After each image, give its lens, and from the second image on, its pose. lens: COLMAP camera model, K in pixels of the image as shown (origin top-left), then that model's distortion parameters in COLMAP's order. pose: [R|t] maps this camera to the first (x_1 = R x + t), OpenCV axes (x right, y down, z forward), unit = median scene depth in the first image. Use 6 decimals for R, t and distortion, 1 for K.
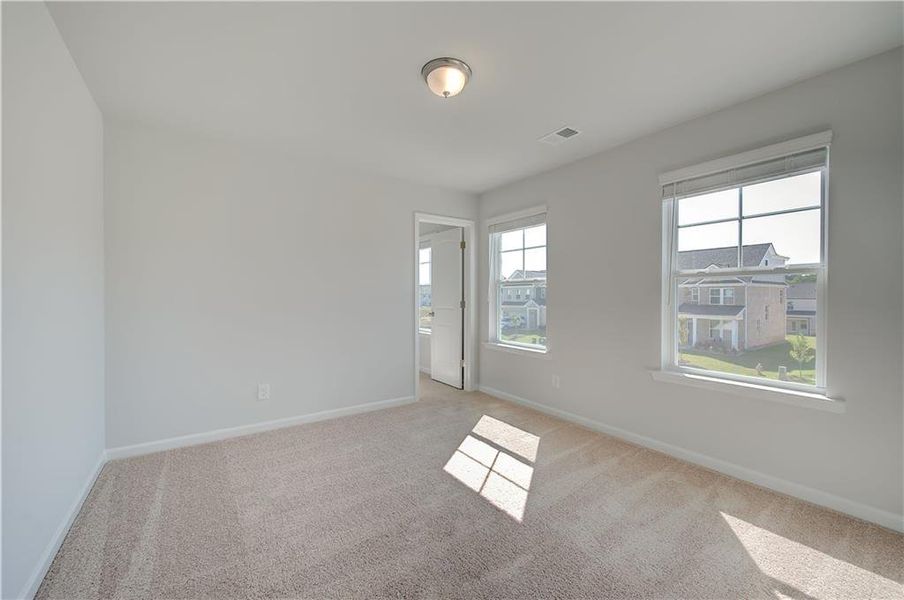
lens RADIAL K [[358.5, 0, 457.7], [0, 358.5, 296.0], [0, 0, 1]] dist [0.001415, -0.000043]
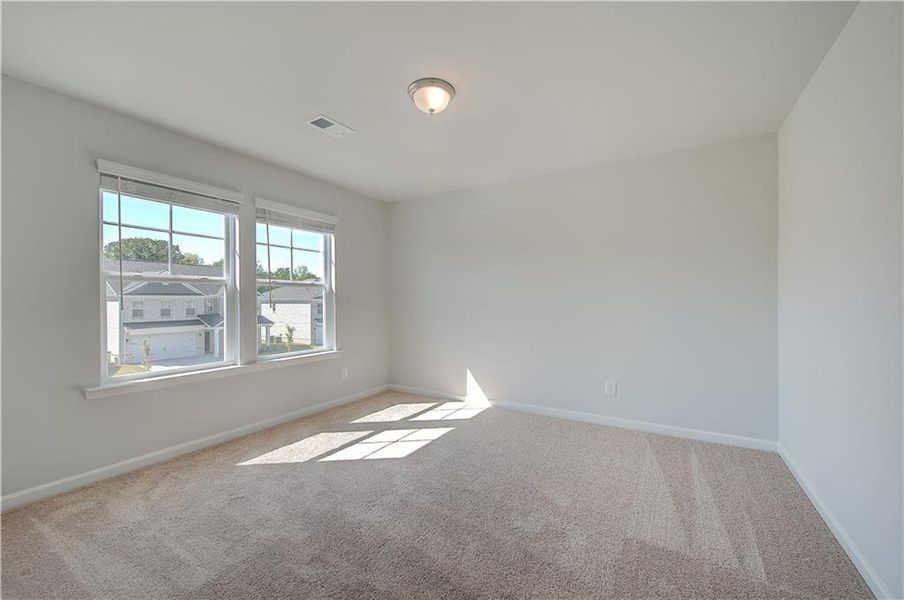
lens RADIAL K [[358.5, 0, 457.7], [0, 358.5, 296.0], [0, 0, 1]] dist [0.001415, -0.000043]
pose [[-0.380086, 0.034217, 0.924318, -0.891904], [0.024680, 0.999335, -0.026845, 0.031029], [-0.924622, 0.012608, -0.380678, 1.017564]]
